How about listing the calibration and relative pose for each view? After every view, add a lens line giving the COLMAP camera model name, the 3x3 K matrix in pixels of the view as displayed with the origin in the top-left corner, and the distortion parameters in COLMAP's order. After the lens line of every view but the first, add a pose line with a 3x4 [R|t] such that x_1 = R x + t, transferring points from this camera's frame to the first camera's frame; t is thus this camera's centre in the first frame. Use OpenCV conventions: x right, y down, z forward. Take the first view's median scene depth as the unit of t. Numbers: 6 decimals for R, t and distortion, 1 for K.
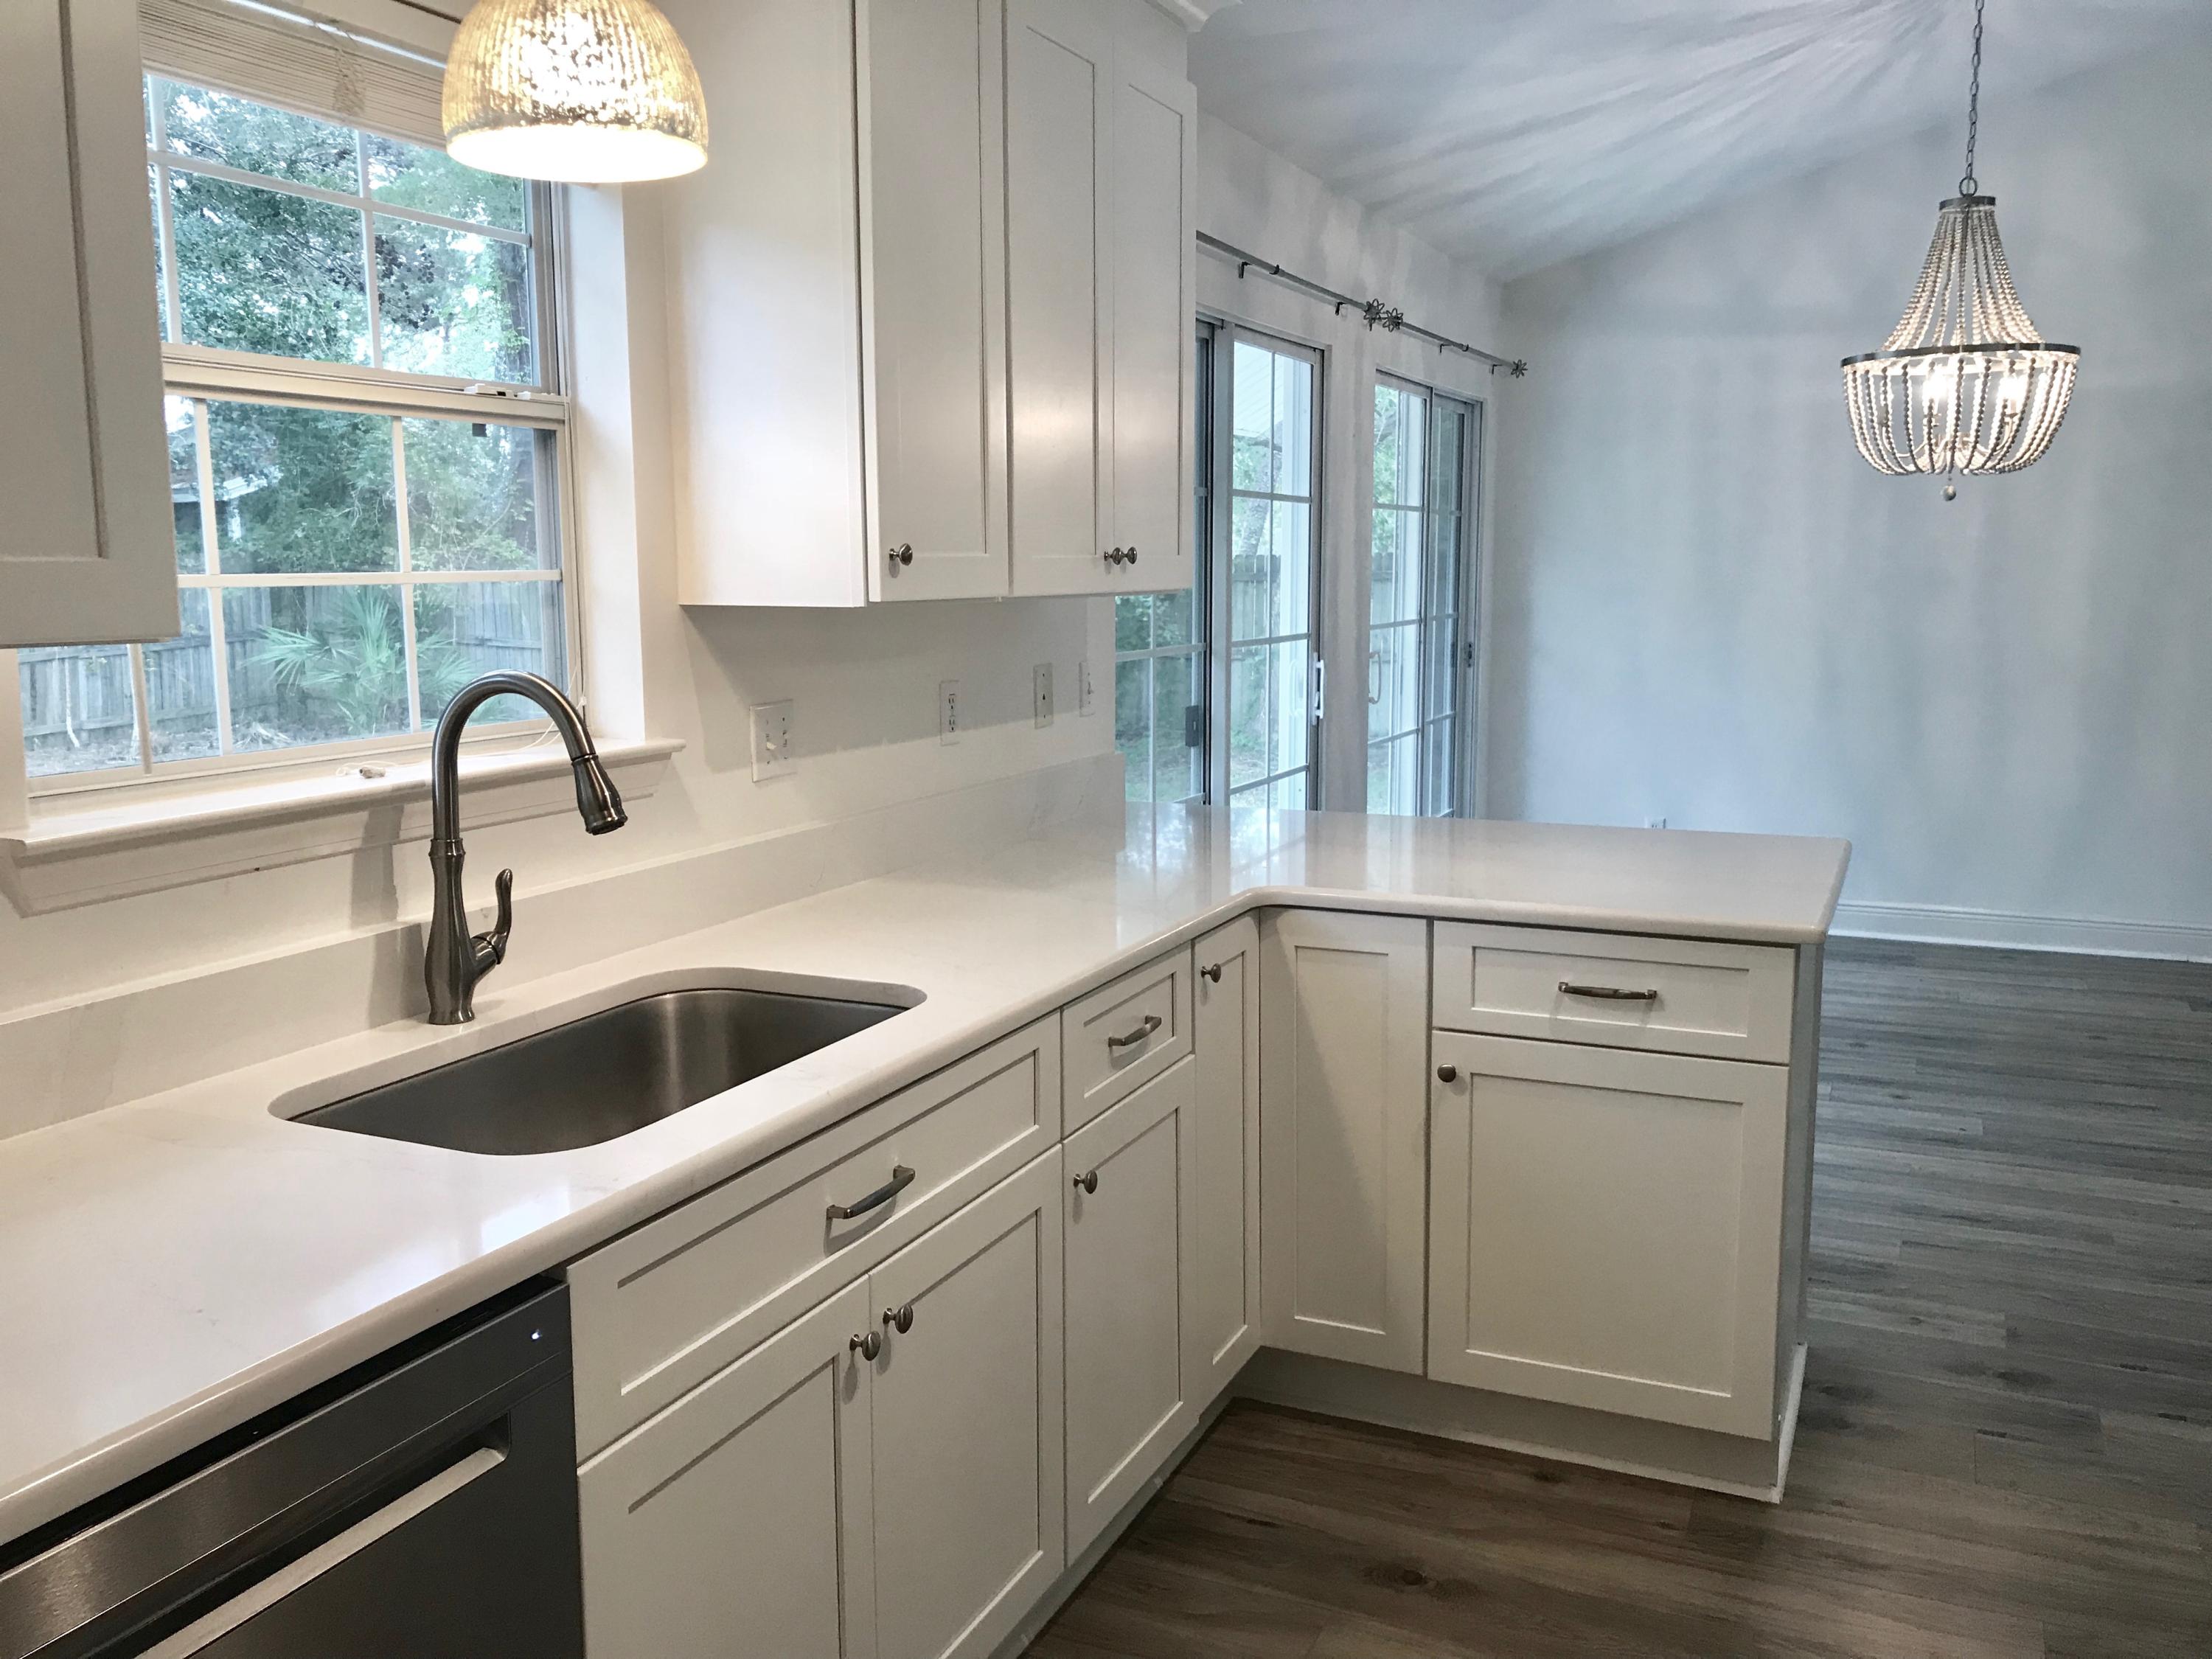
lens RADIAL K [[1851.5, 0, 1097.9], [0, 1851.5, 819.3], [0, 0, 1]] dist [0.016840, 0.006053]
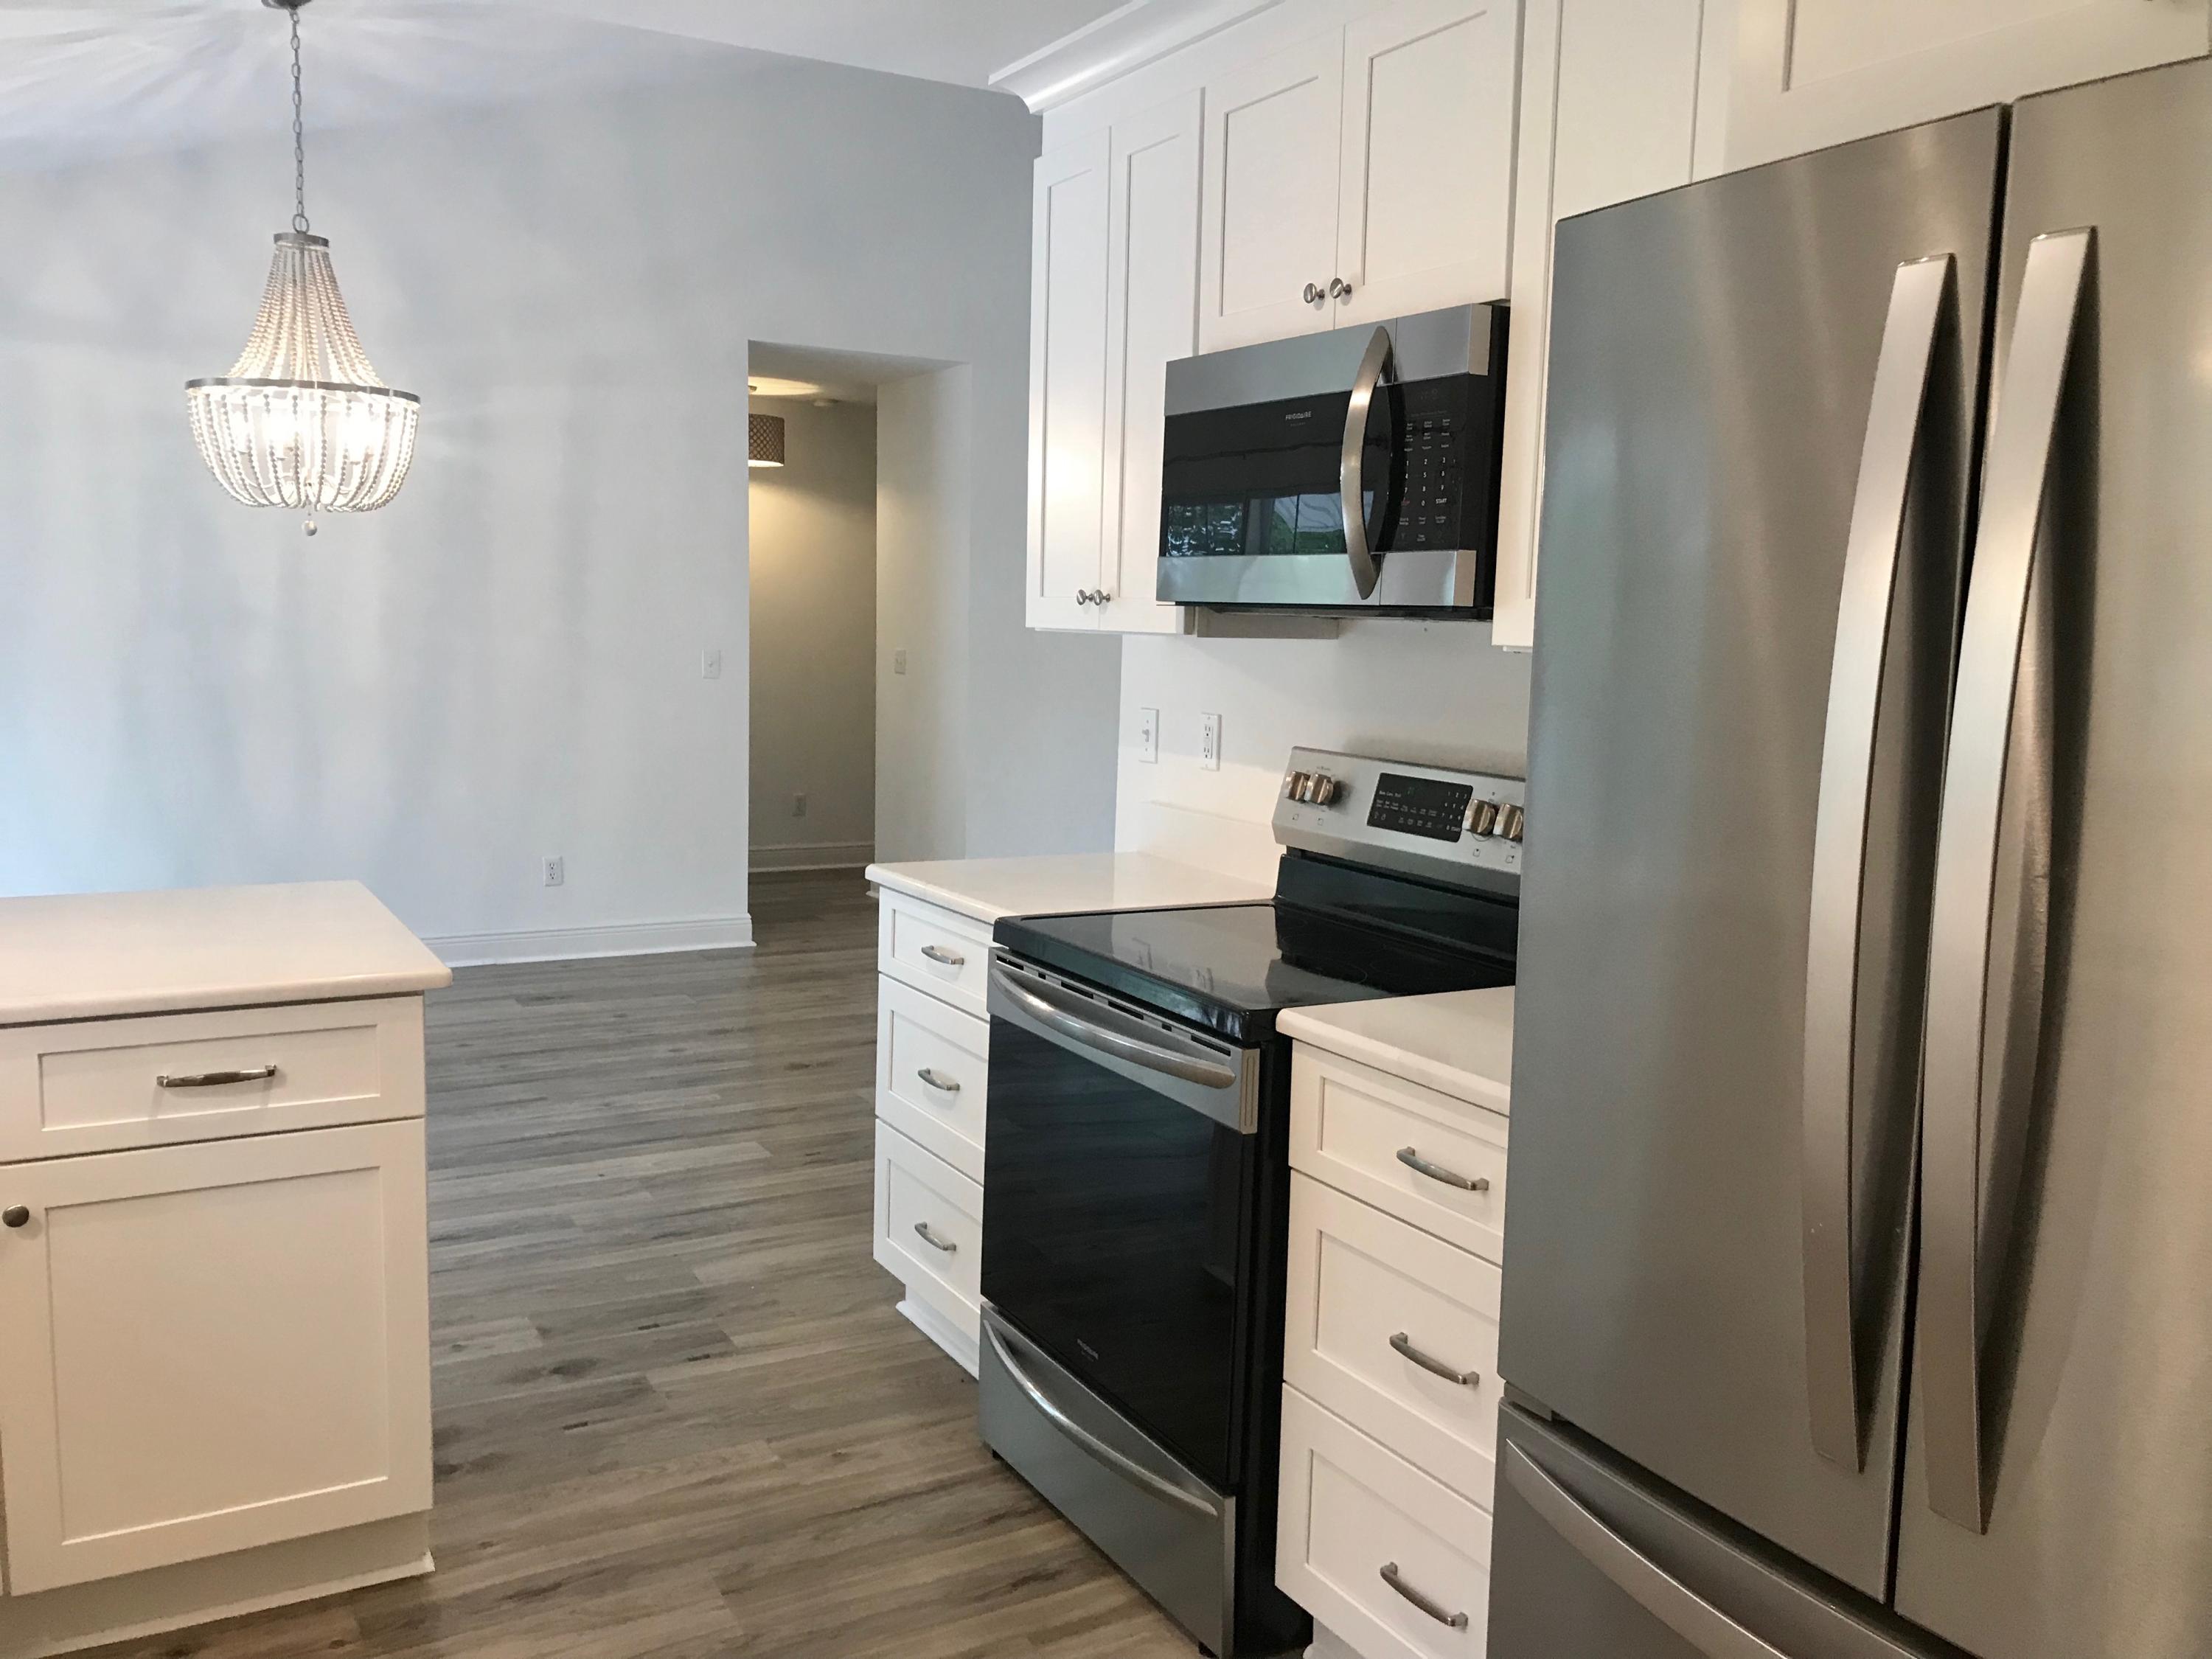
lens RADIAL K [[1851.5, 0, 1097.9], [0, 1851.5, 819.3], [0, 0, 1]] dist [0.016840, 0.006053]
pose [[0.594262, -0.076002, 0.800673, -0.122854], [0.090372, 0.995530, 0.027424, -0.010973], [-0.799178, 0.056061, 0.598474, 0.089652]]
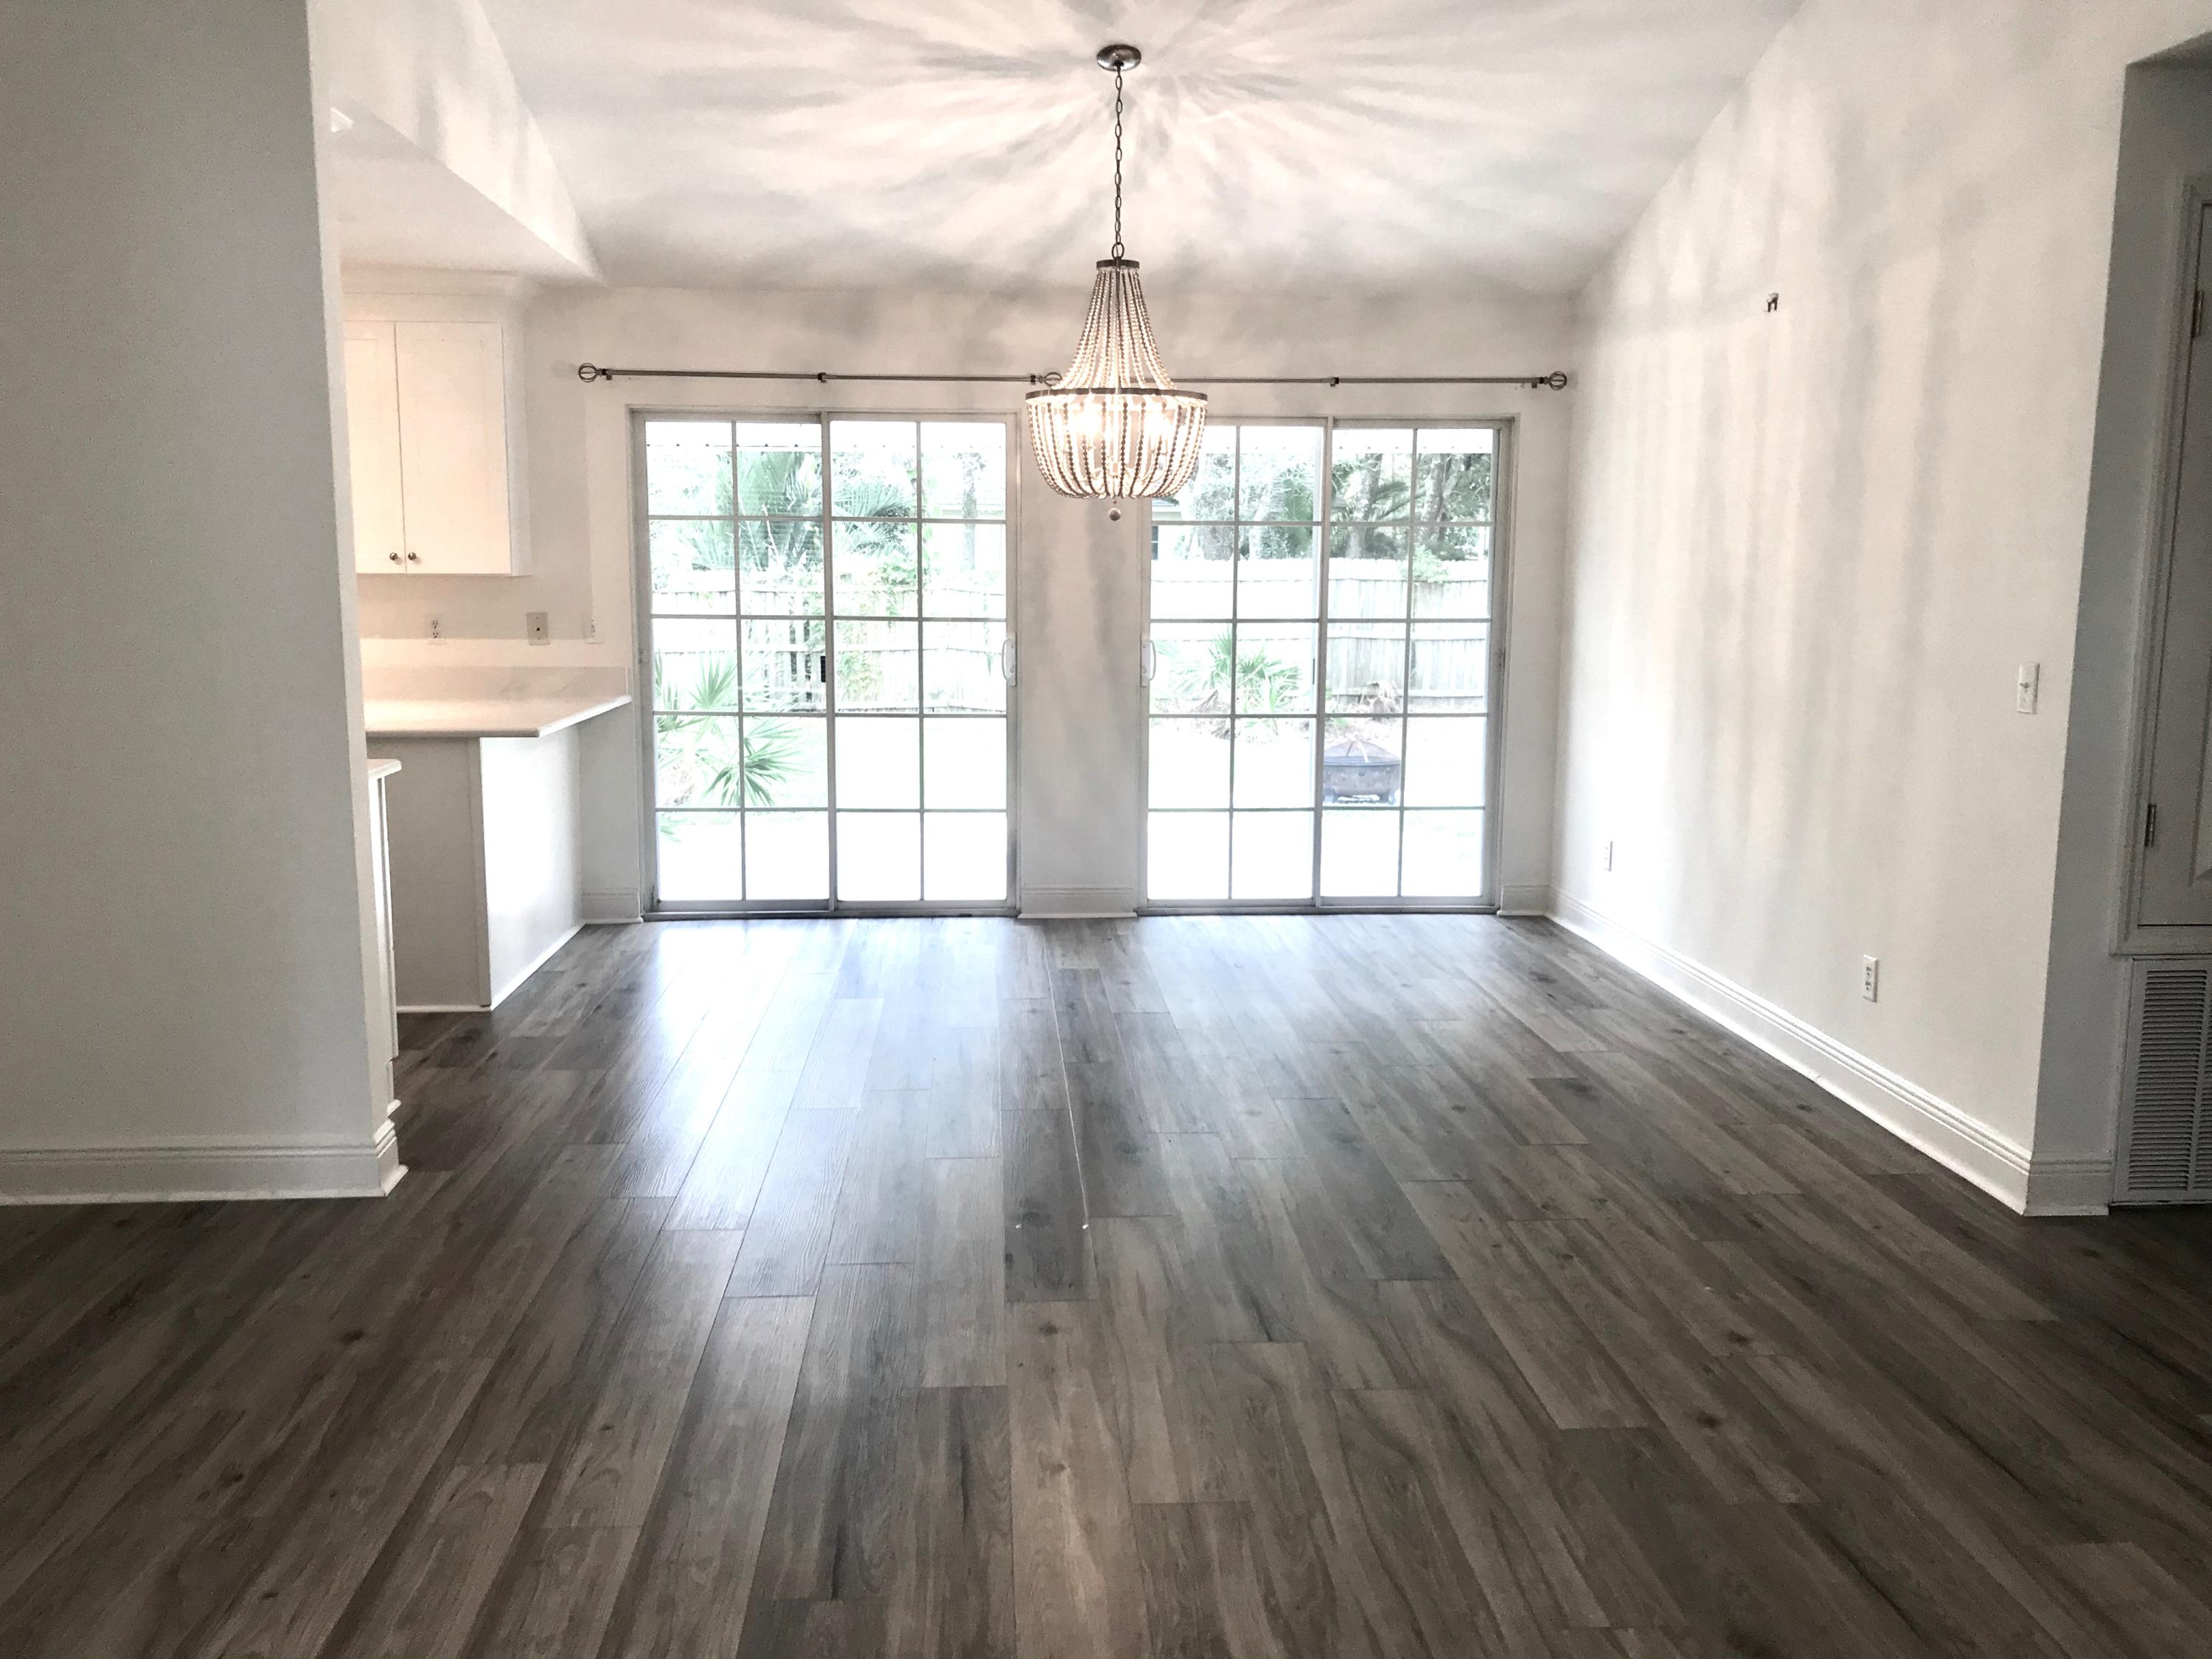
lens RADIAL K [[1785.5, 0, 1100.1], [0, 1785.5, 830.4], [0, 0, 1]] dist [0.015341, -0.001298]
pose [[0.482714, 0.139970, -0.864520, 1.796012], [-0.139988, 0.986785, 0.081602, -0.088689], [0.864518, 0.081632, 0.495929, 0.550843]]
